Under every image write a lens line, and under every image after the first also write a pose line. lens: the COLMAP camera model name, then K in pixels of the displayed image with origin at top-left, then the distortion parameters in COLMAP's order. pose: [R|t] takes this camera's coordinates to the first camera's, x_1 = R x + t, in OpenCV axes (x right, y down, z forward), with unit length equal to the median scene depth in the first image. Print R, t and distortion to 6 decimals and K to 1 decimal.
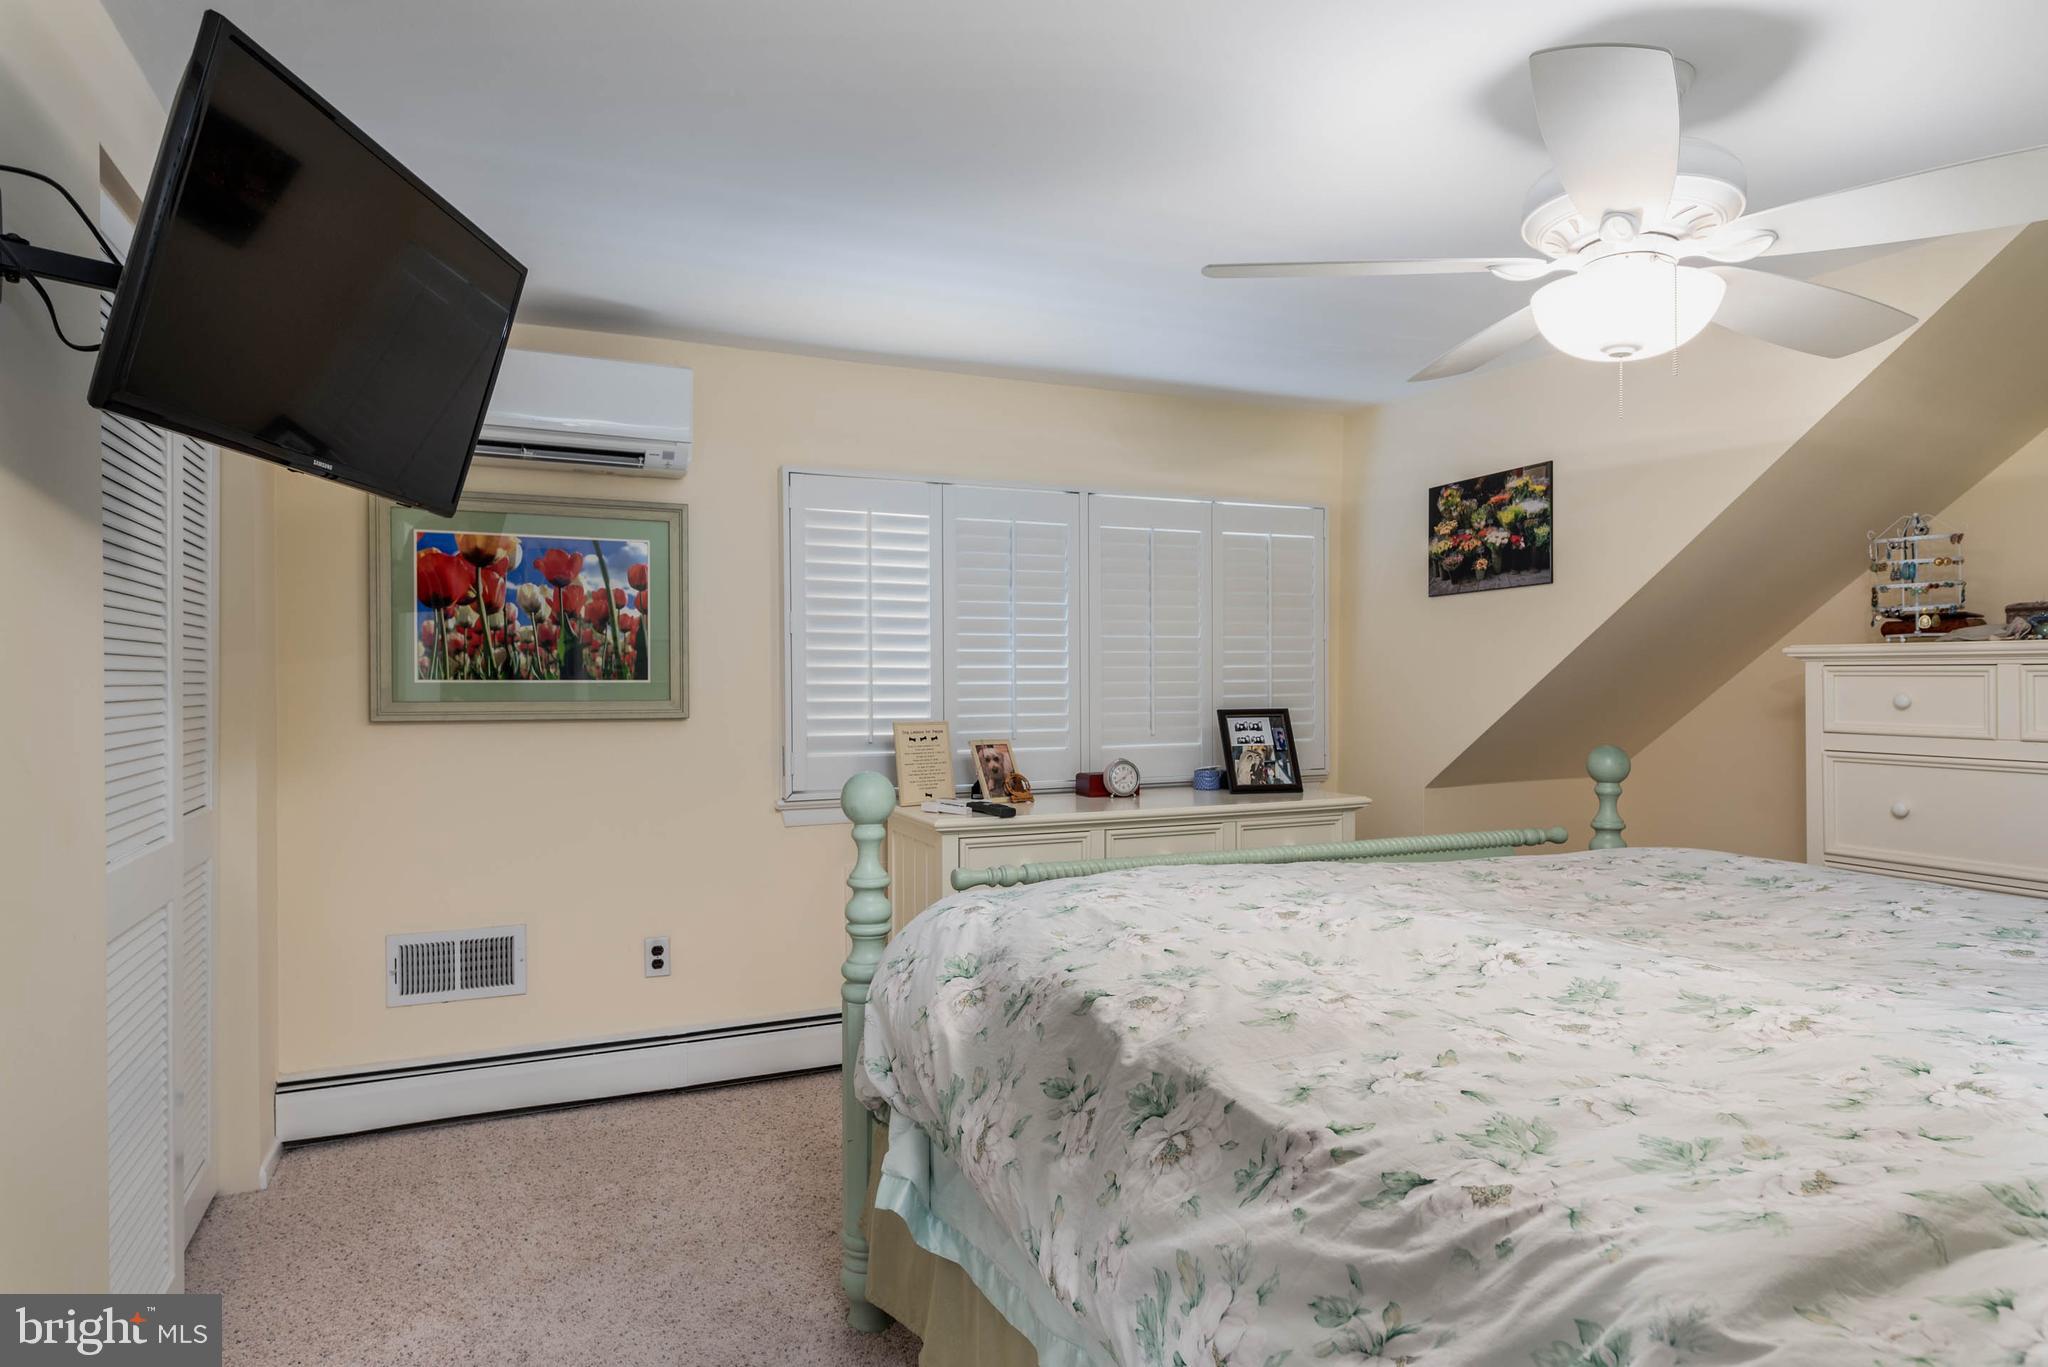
lens RADIAL K [[1200.9, 0, 1024.0], [0, 1200.9, 683.5], [0, 0, 1]] dist [-0.003578, -0.000143]
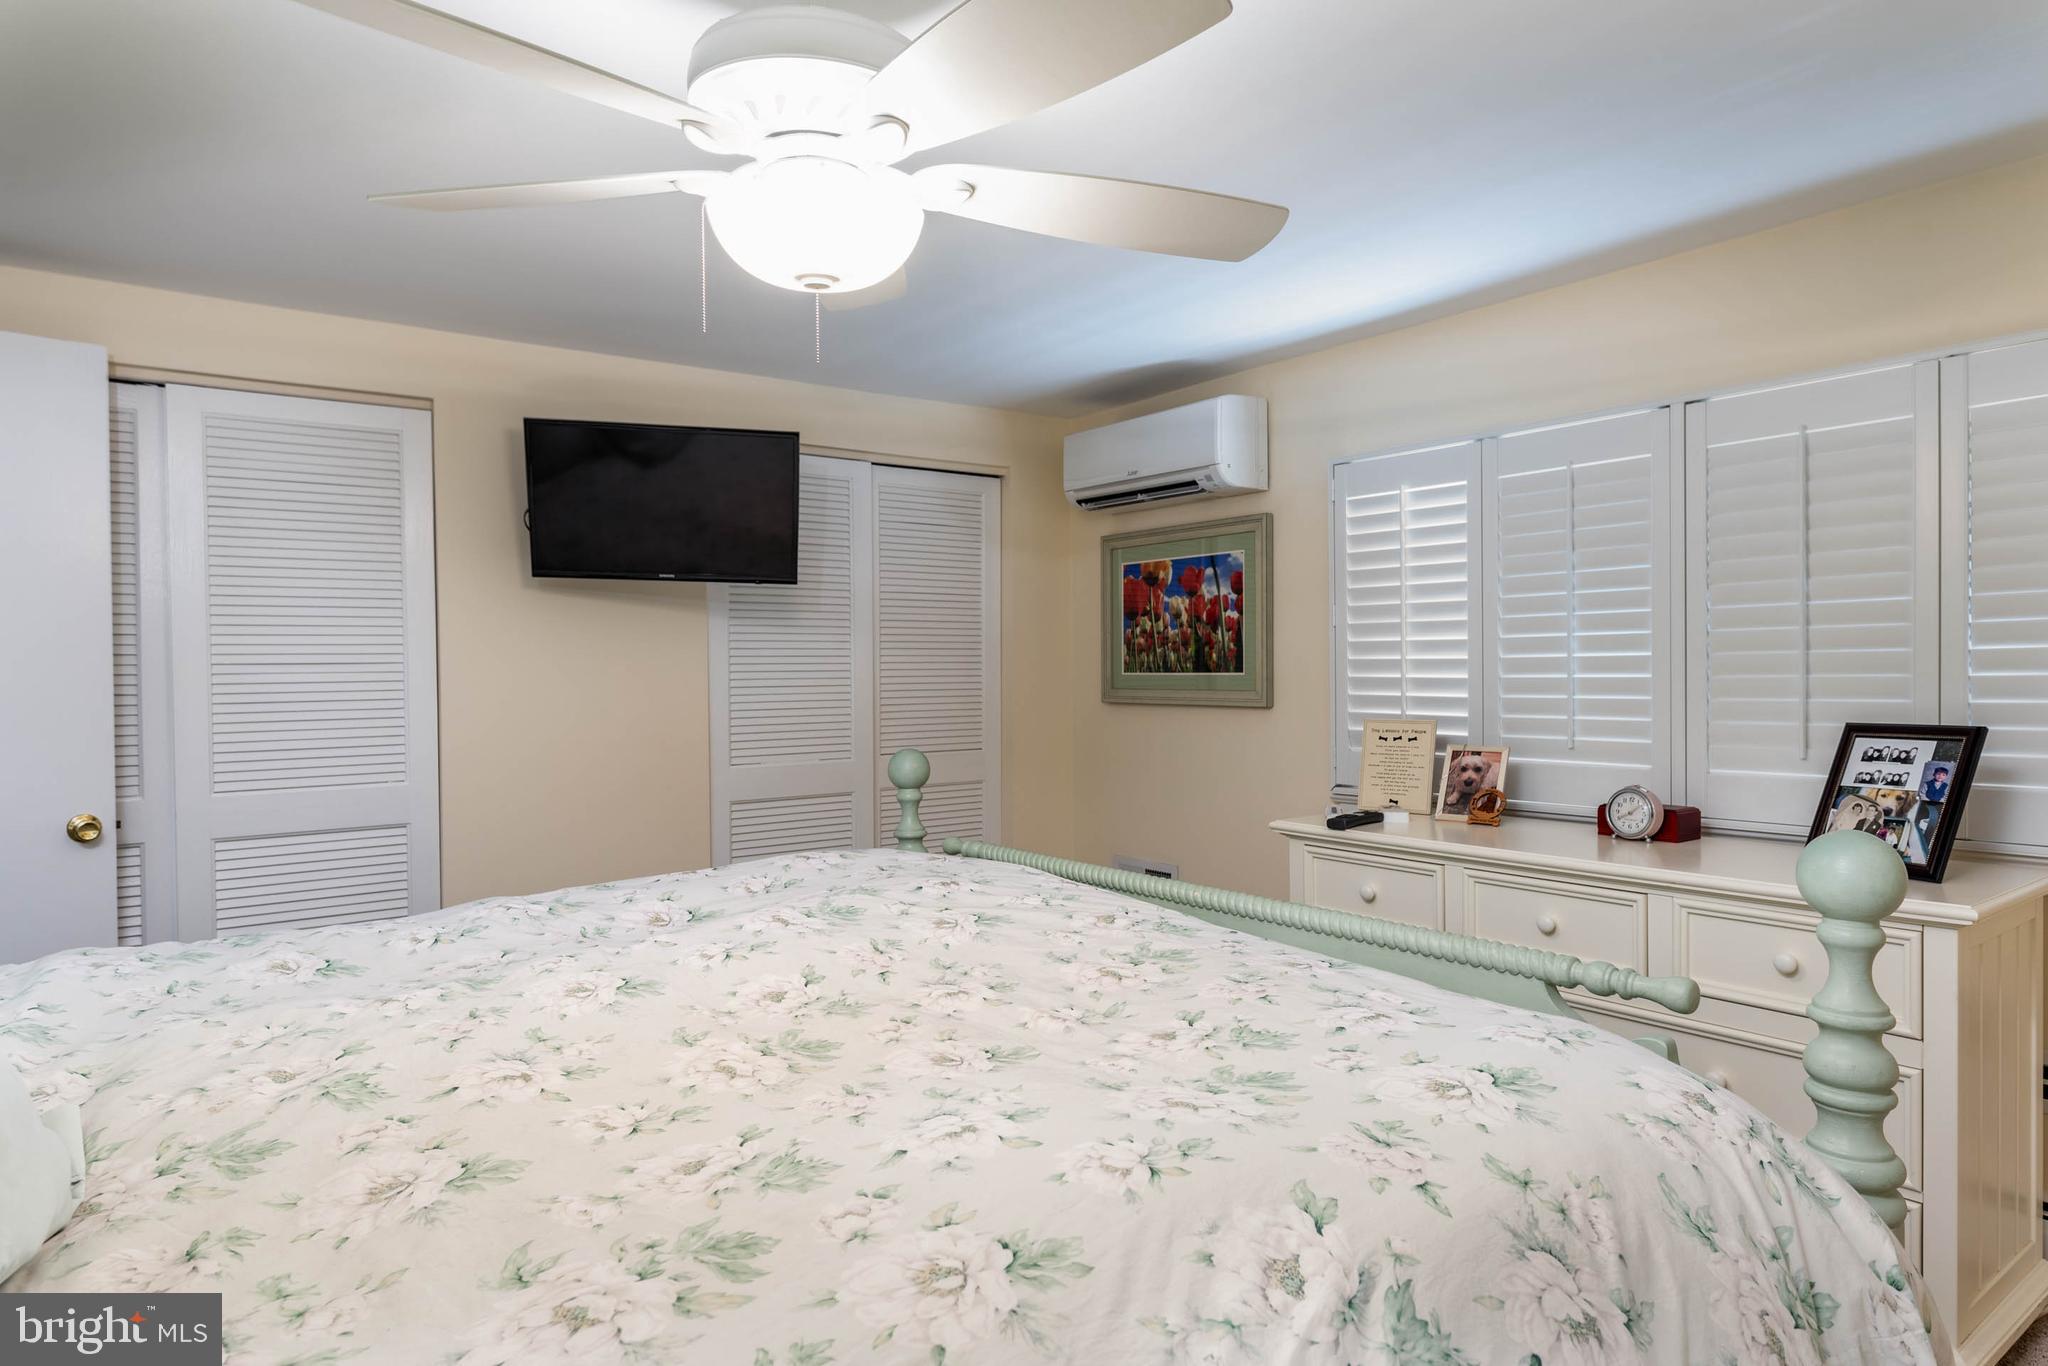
lens RADIAL K [[1200.9, 0, 1024.0], [0, 1200.9, 683.0], [0, 0, 1]] dist [-0.003578, -0.000143]
pose [[0.212647, 0.011472, -0.977062, 0.769377], [0.005591, 0.999900, 0.012957, -0.009101], [0.977113, -0.008218, 0.212562, 0.564470]]
